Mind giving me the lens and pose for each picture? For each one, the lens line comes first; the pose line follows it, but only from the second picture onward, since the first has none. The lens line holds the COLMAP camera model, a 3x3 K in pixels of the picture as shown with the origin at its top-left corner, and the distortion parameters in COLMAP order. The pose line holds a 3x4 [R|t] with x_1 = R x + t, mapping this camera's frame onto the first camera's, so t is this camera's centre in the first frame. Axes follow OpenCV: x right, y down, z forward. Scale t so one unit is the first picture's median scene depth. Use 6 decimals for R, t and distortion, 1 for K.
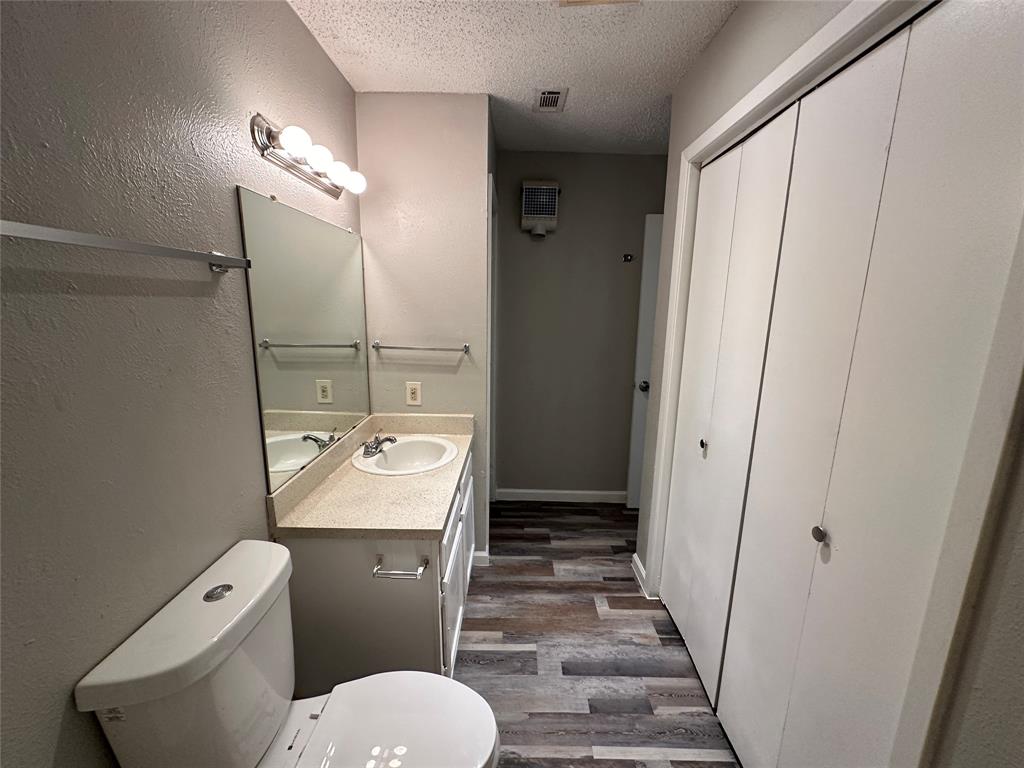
lens RADIAL K [[408.1, 0, 512.5], [0, 408.1, 381.7], [0, 0, 1]] dist [0.003130, -0.000212]
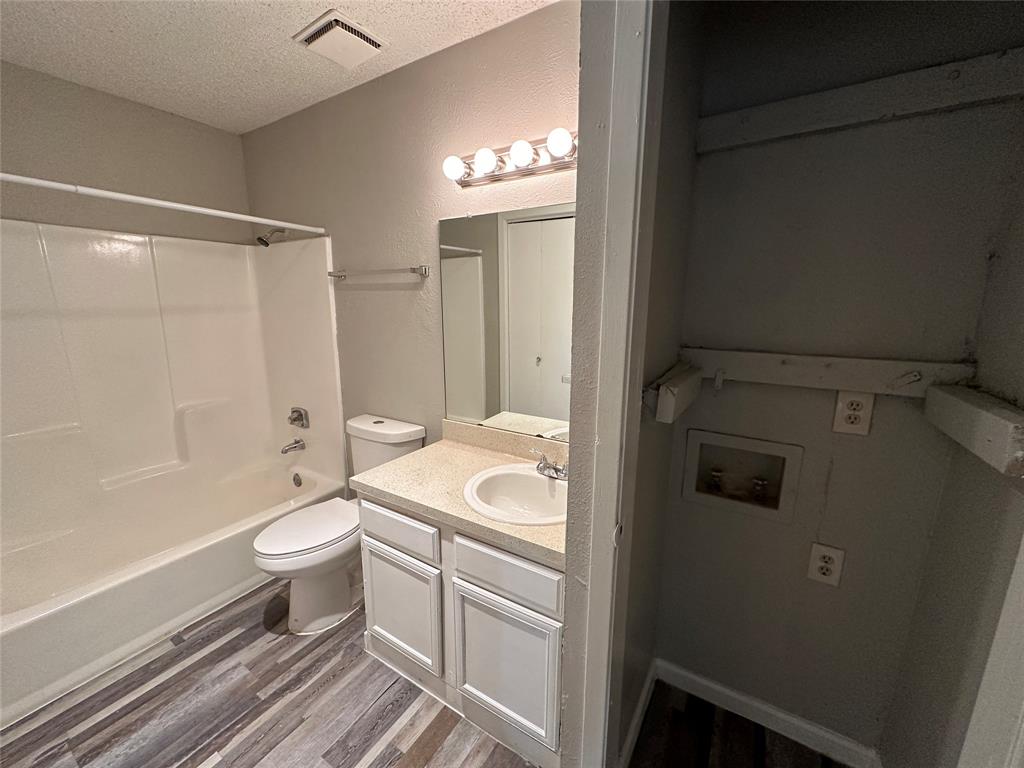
lens RADIAL K [[408.1, 0, 510.8], [0, 408.1, 384.5], [0, 0, 1]] dist [0.003130, -0.000212]
pose [[-0.523469, 0.153857, -0.838039, 0.451132], [-0.178039, 0.942098, 0.284171, -0.269627], [0.833236, 0.297958, -0.465766, 1.554555]]
